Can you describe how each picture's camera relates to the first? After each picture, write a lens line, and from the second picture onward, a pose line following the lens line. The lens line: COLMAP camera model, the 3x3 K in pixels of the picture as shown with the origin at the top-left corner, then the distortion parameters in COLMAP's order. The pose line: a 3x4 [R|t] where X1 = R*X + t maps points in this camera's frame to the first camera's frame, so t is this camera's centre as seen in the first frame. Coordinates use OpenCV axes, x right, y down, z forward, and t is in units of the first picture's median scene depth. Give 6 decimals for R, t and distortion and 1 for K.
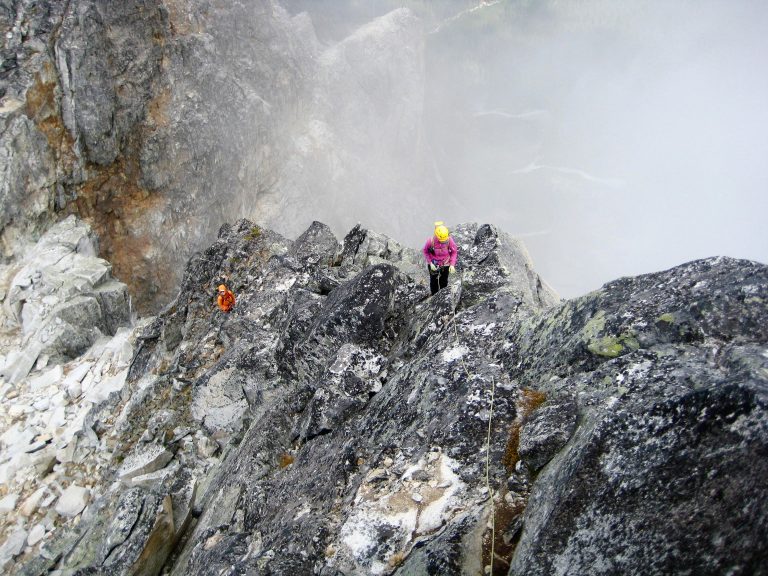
lens RADIAL K [[854.4, 0, 382.8], [0, 854.4, 286.5], [0, 0, 1]] dist [-0.018755, 0.000000]
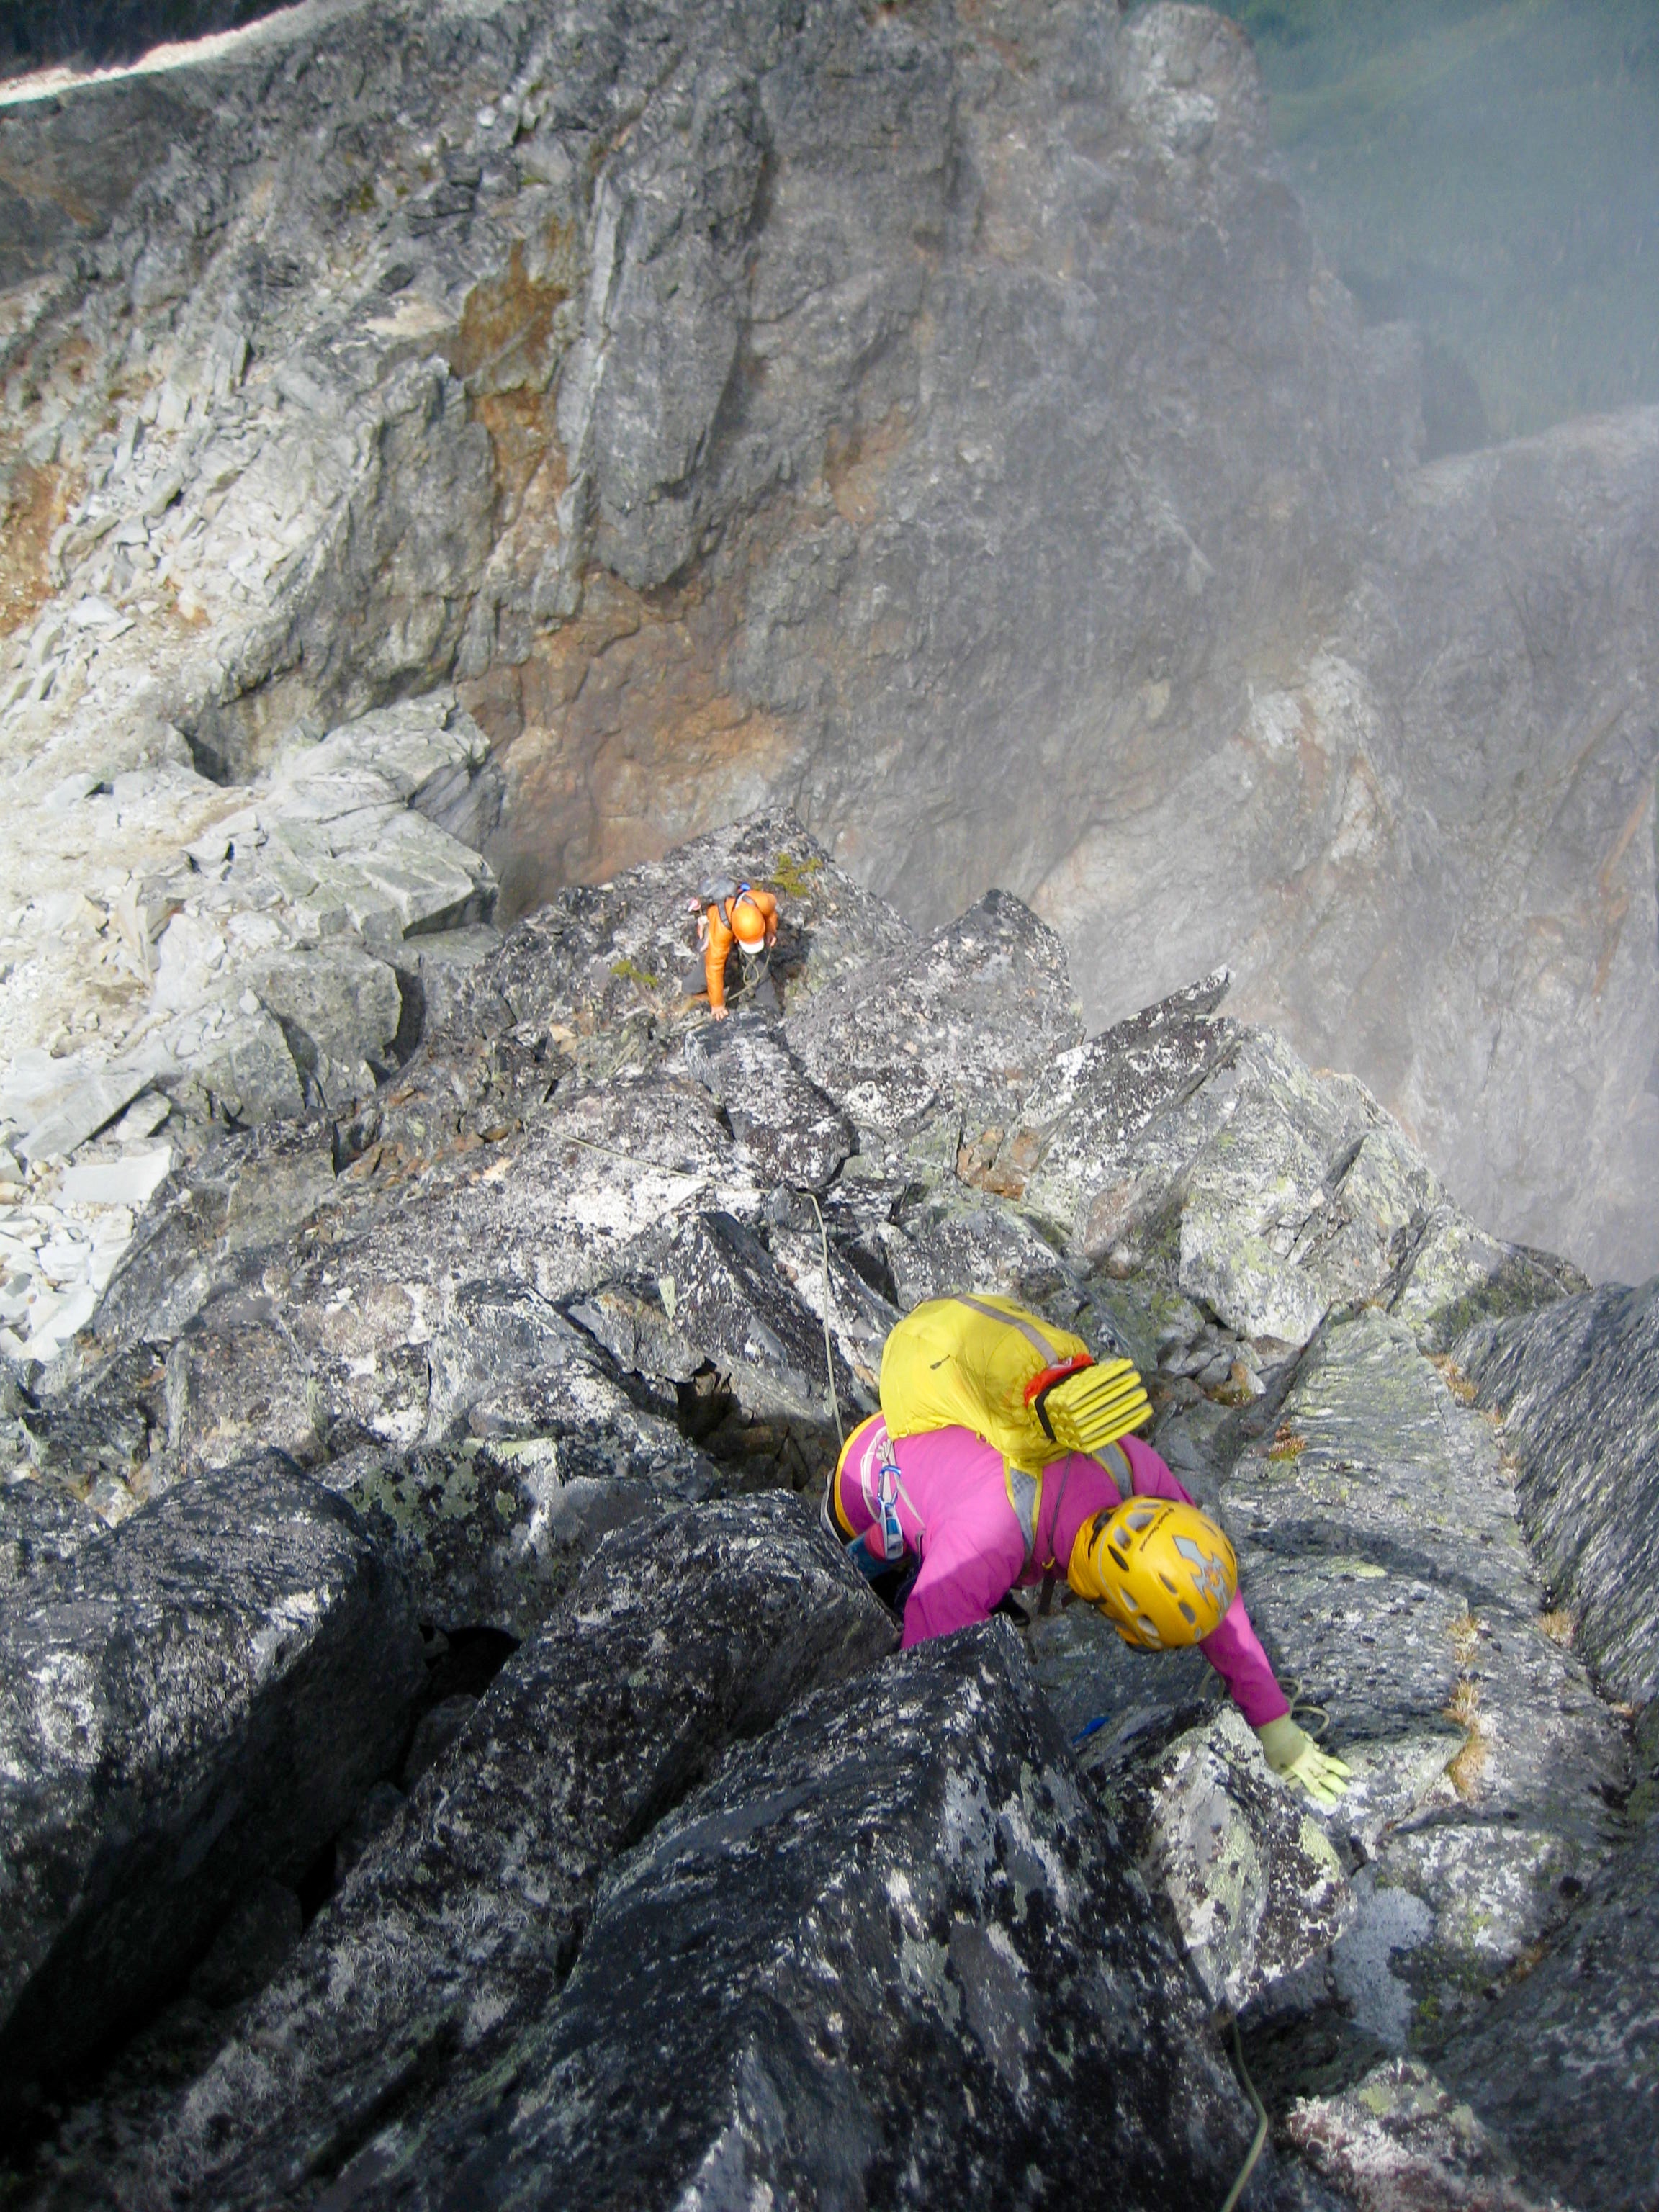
lens RADIAL K [[2580.2, 0, 834.4], [0, 2580.2, 1117.1], [0, 0, 1]] dist [-0.088642, 0.000000]
pose [[0.924837, 0.318145, -0.208472, 0.002805], [-0.319140, 0.947240, 0.029775, -0.008347], [0.206945, 0.038995, 0.977575, 0.107230]]
